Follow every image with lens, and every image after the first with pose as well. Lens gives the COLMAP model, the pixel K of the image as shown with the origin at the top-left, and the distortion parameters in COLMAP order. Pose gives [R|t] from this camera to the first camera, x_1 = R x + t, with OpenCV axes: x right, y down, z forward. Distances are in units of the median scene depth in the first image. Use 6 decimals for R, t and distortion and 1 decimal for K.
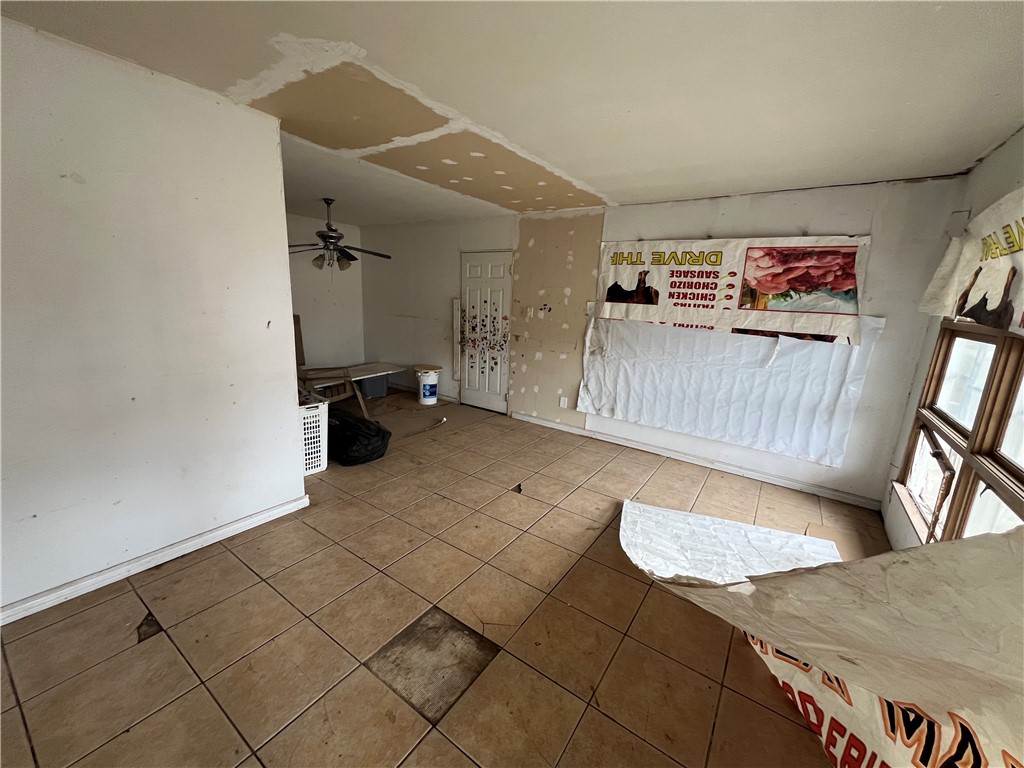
lens RADIAL K [[407.1, 0, 516.8], [0, 407.1, 382.2], [0, 0, 1]] dist [-0.000277, 0.000017]
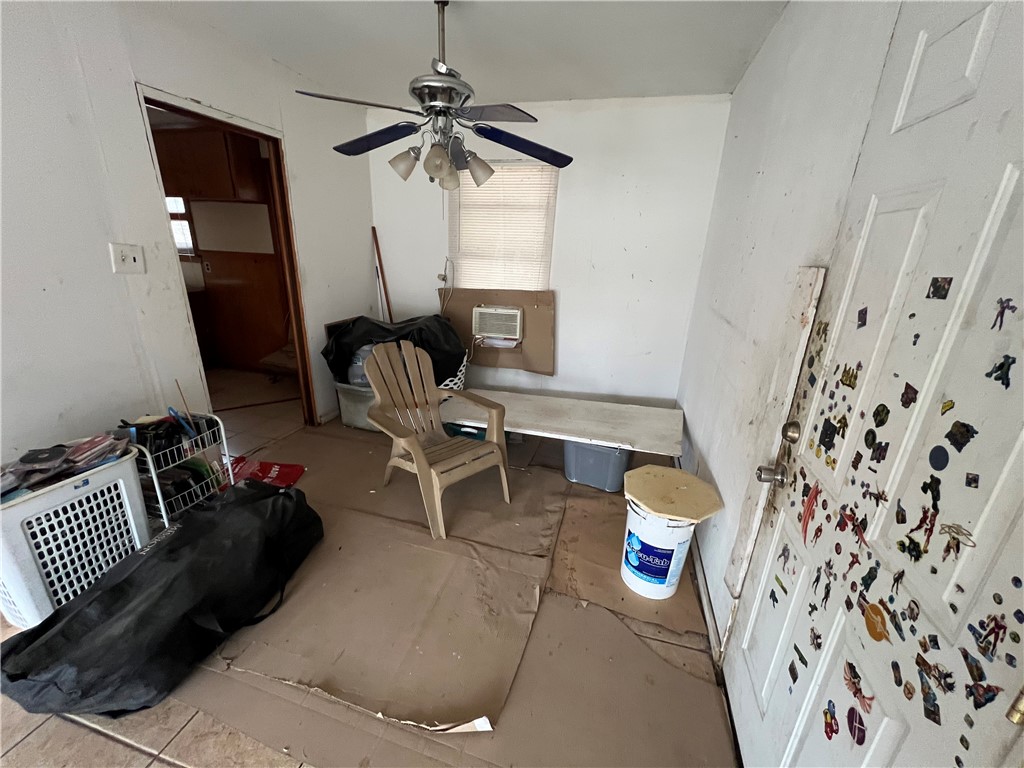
lens RADIAL K [[407.1, 0, 516.8], [0, 407.1, 382.2], [0, 0, 1]] dist [-0.000277, 0.000017]
pose [[0.329166, 0.273218, -0.903881, 0.006869], [-0.225526, 0.952271, 0.205715, -0.229444], [0.916945, 0.136134, 0.375073, 1.151827]]
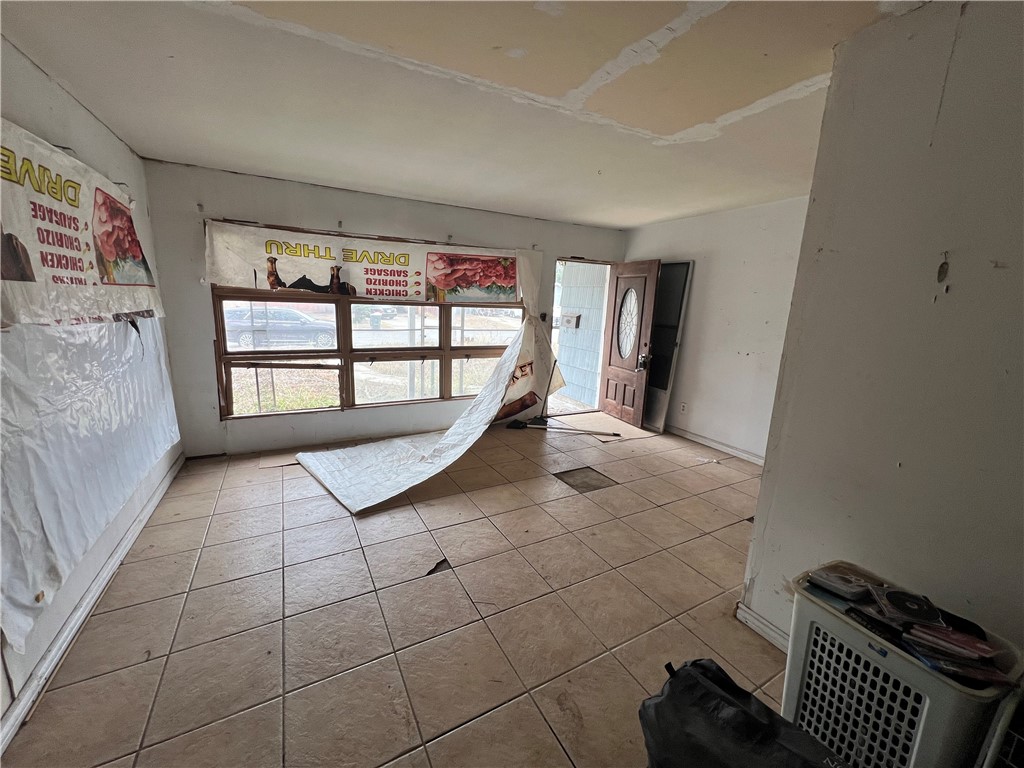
lens RADIAL K [[407.1, 0, 516.8], [0, 407.1, 382.2], [0, 0, 1]] dist [-0.000277, 0.000017]
pose [[-0.889453, -0.173319, 0.422887, -0.313591], [0.013476, 0.914953, 0.403335, -0.269646], [-0.456828, 0.364446, -0.811472, 1.225082]]
